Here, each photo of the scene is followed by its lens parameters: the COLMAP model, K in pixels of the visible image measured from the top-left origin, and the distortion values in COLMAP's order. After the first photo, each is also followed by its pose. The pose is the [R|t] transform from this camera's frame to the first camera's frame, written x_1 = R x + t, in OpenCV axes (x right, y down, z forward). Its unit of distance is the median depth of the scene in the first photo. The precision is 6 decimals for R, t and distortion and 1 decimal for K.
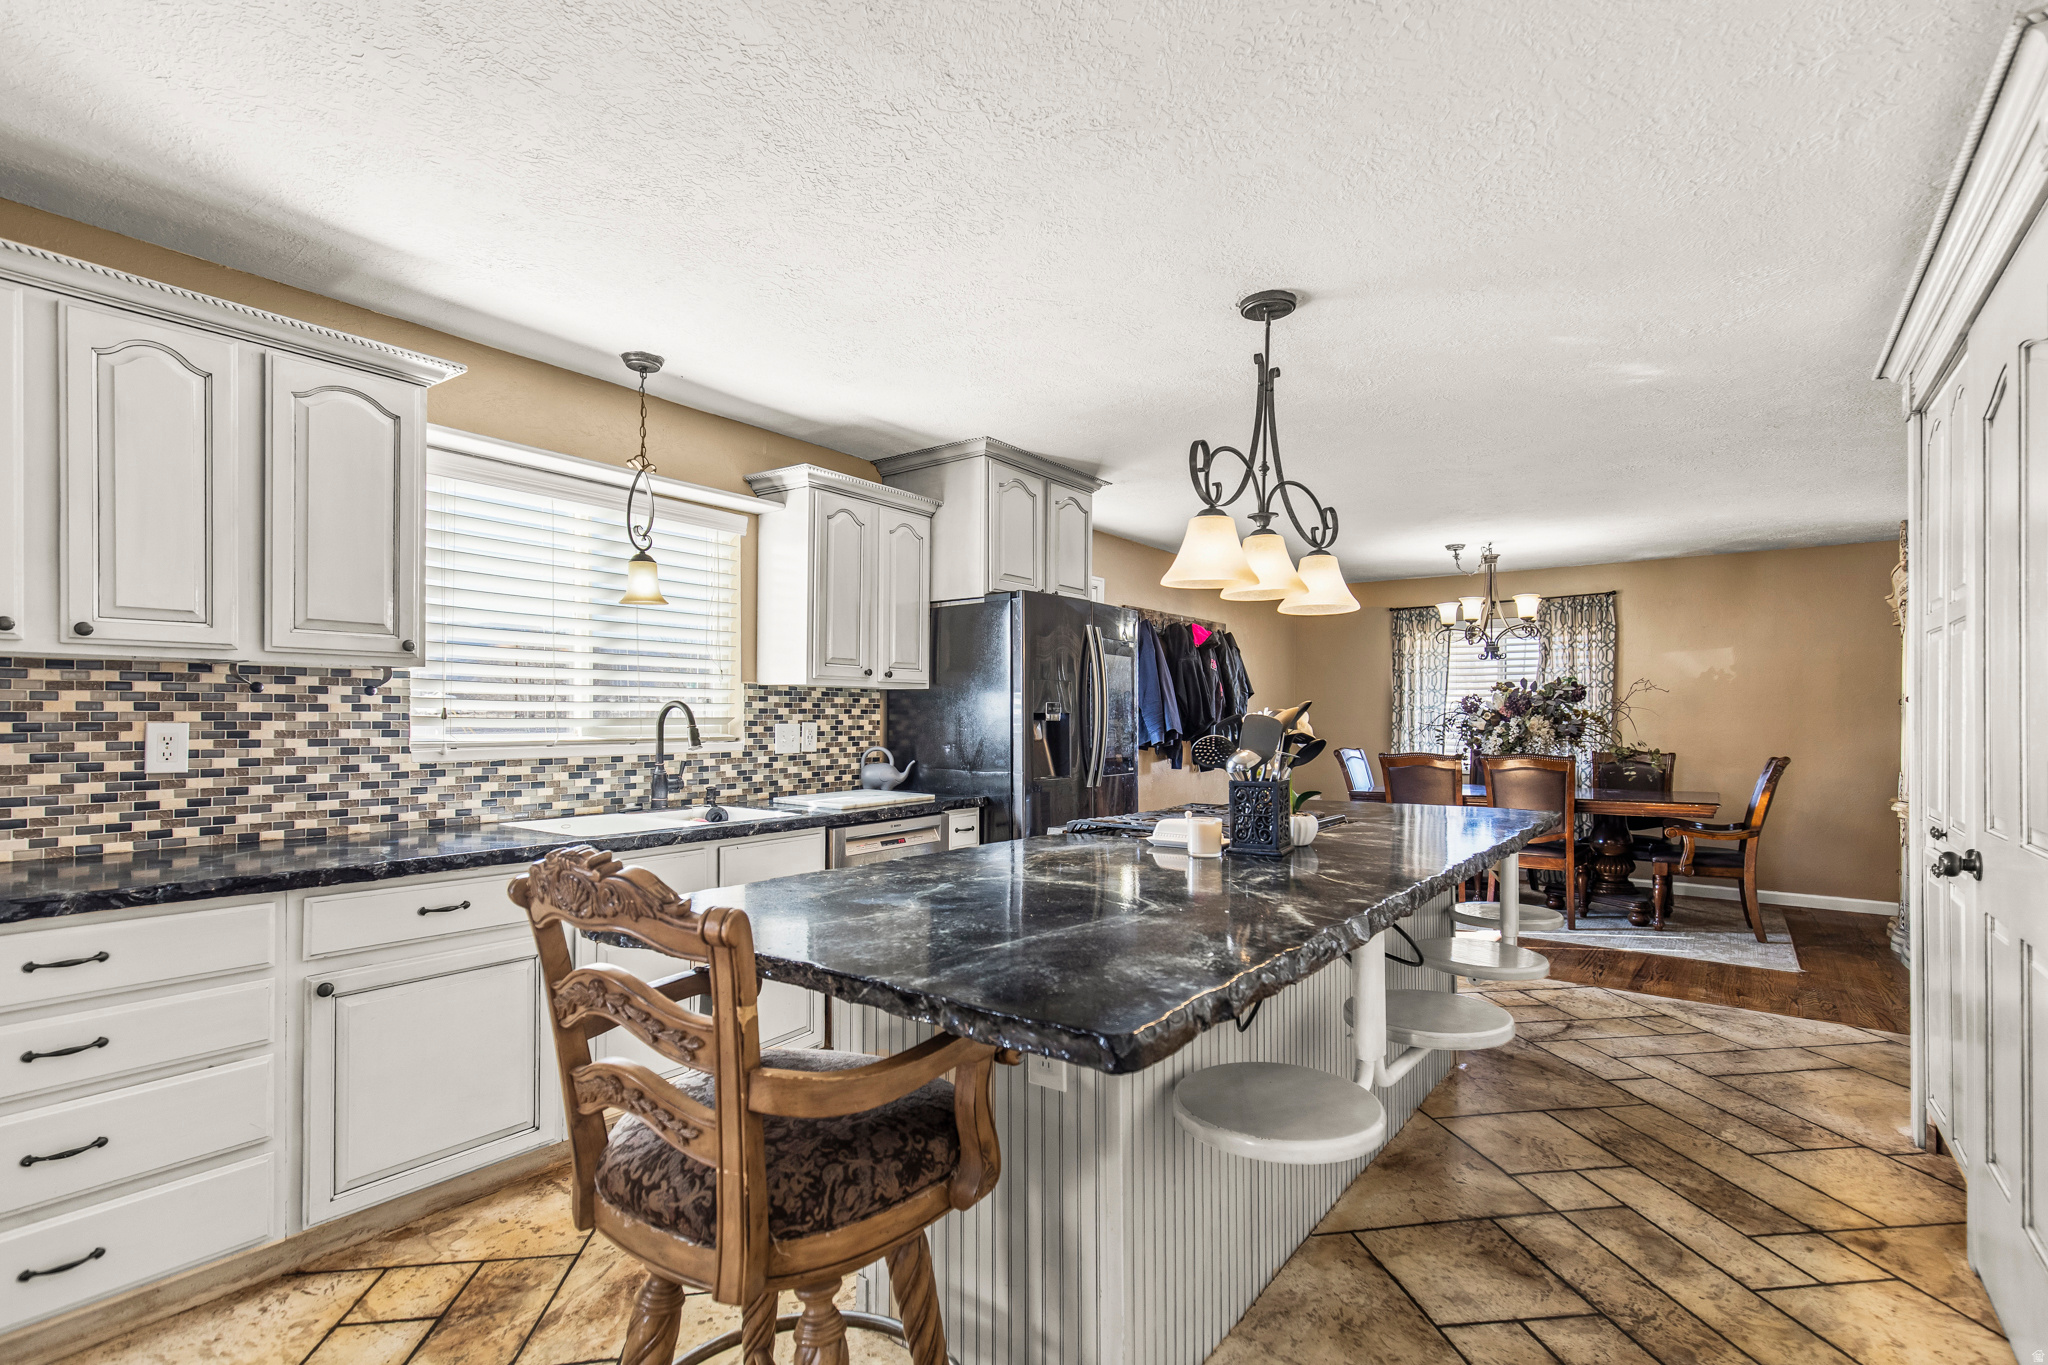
lens RADIAL K [[944.4, 0, 1033.7], [0, 944.4, 713.3], [0, 0, 1]] dist [0.009435, -0.001111]
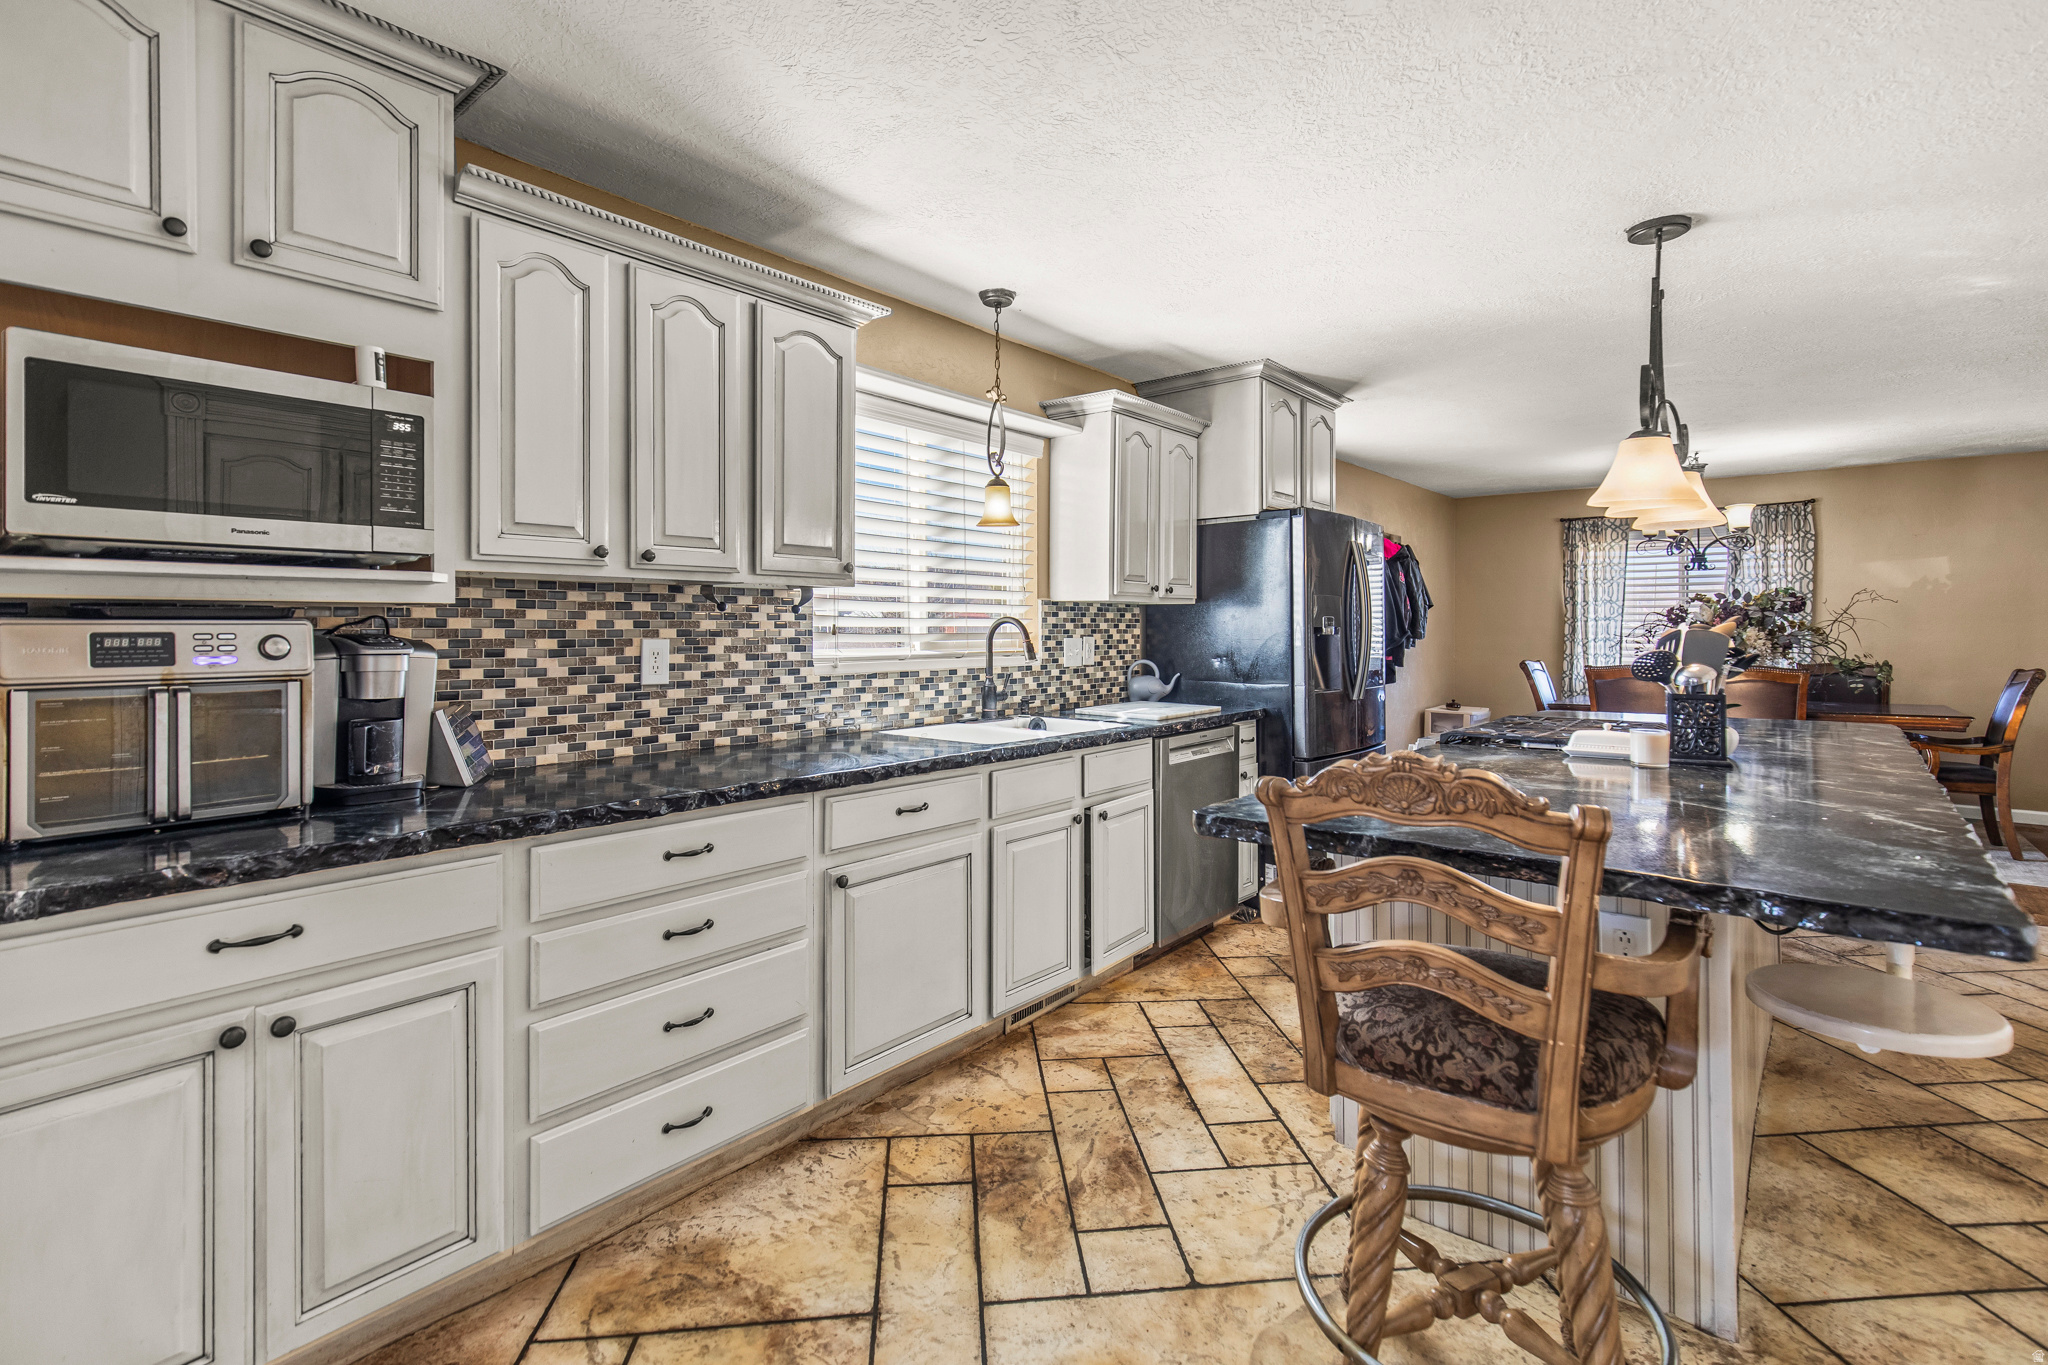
lens RADIAL K [[941.9, 0, 1022.9], [0, 941.9, 625.9], [0, 0, 1]] dist [0.012630, -0.003339]
pose [[0.998215, -0.003724, -0.059611, -0.320107], [0.003701, 0.999993, -0.000498, -0.002554], [0.059613, 0.000276, 0.998222, -0.052937]]
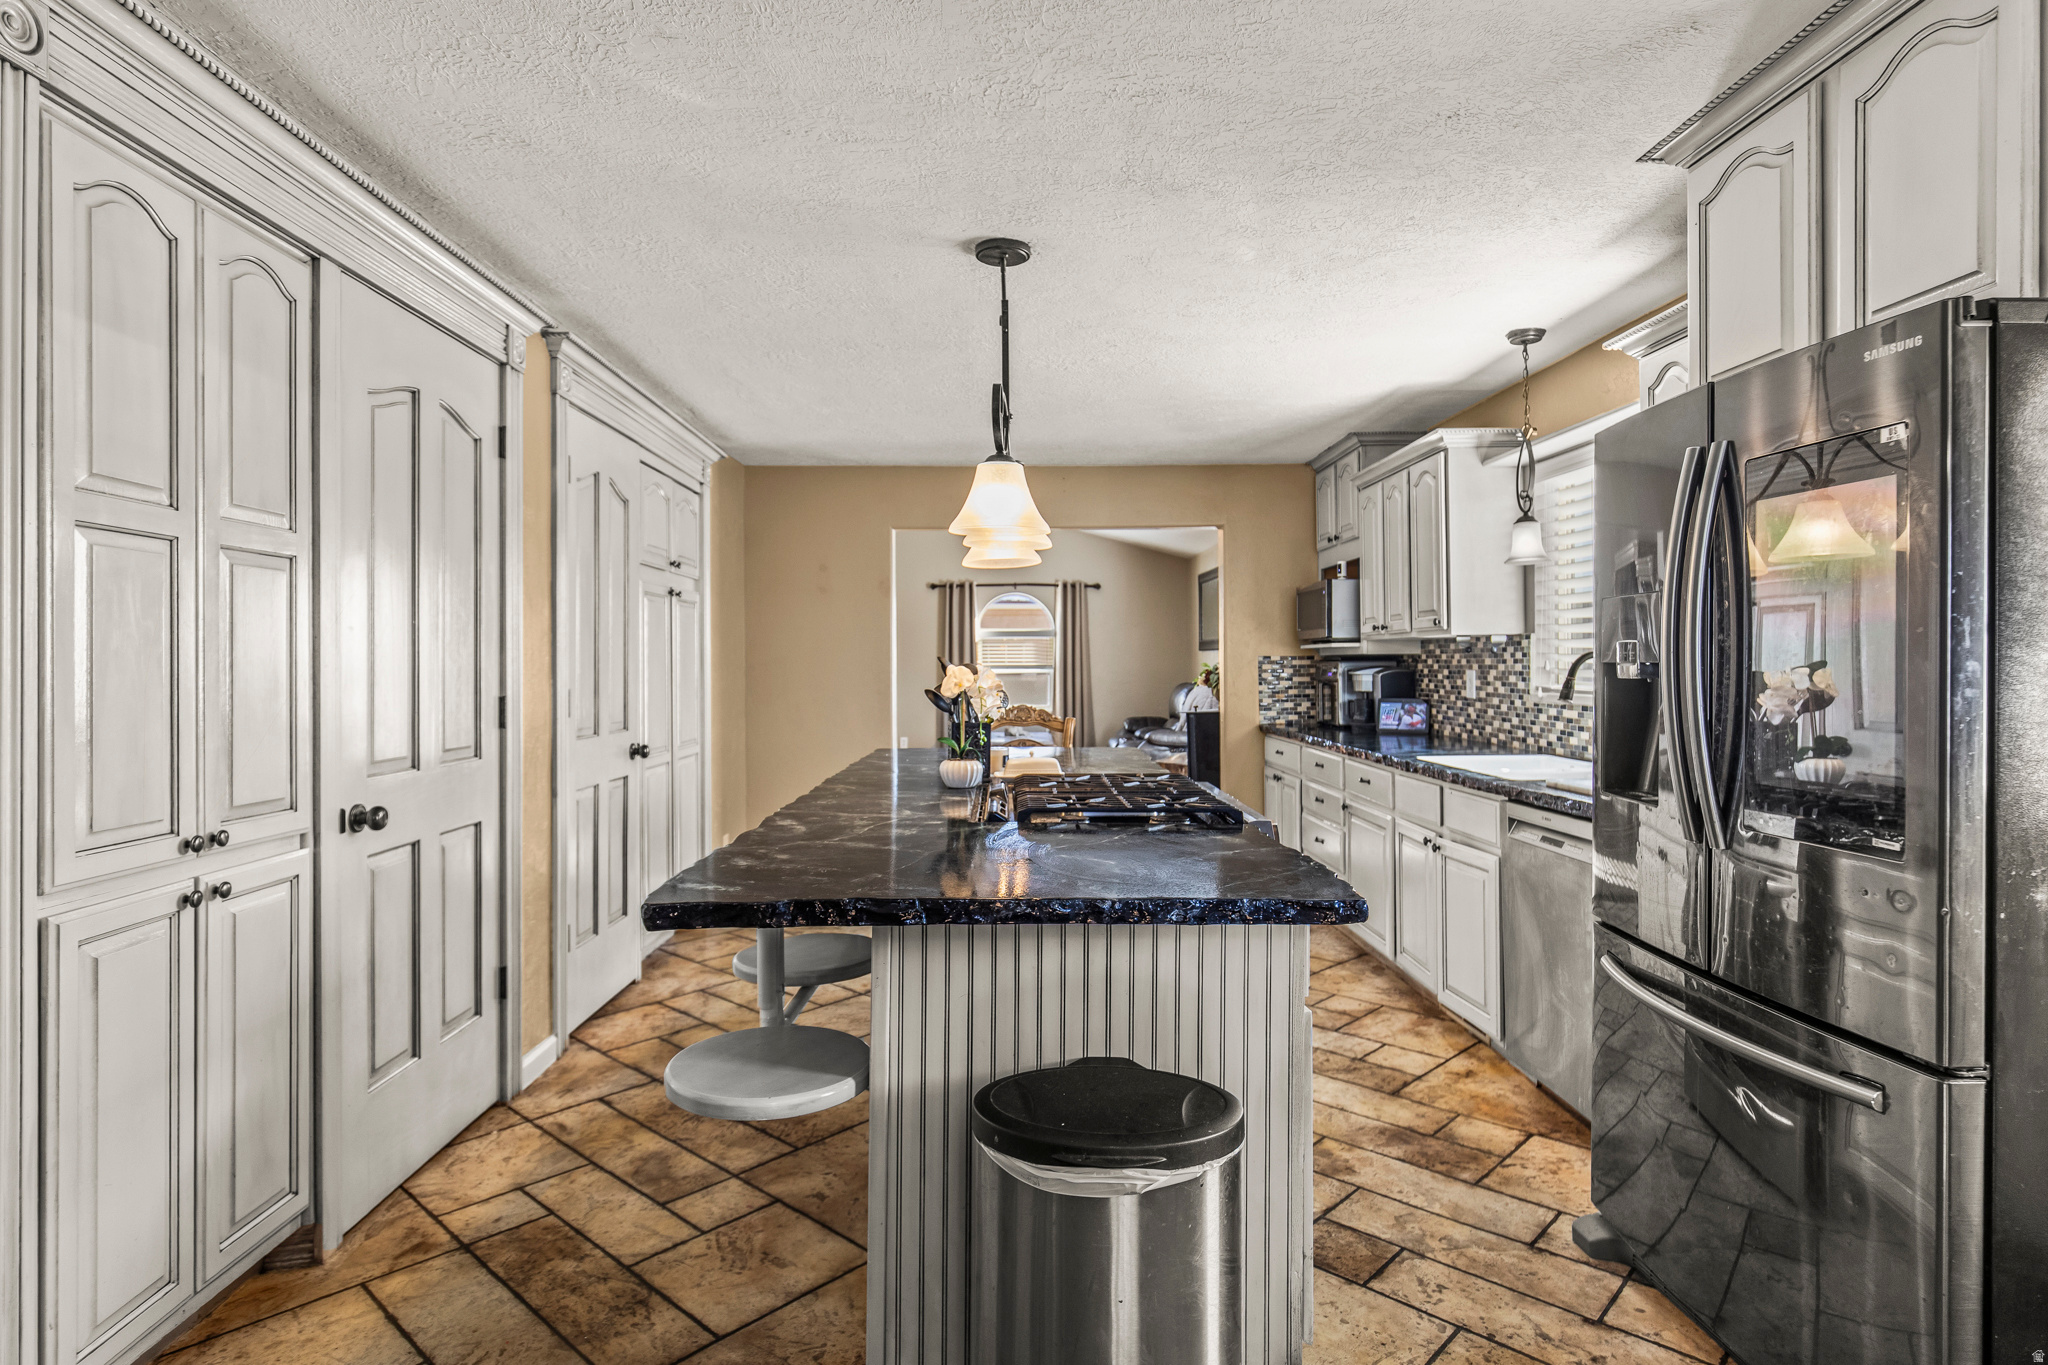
lens RADIAL K [[1082.4, 0, 1022.9], [0, 1082.4, 657.3], [0, 0, 1]] dist [0.001836, -0.000155]
pose [[-0.790431, -0.003366, -0.612542, 0.778819], [0.003491, 0.999944, -0.009999, 0.001968], [0.612542, -0.010042, -0.790375, 1.605848]]
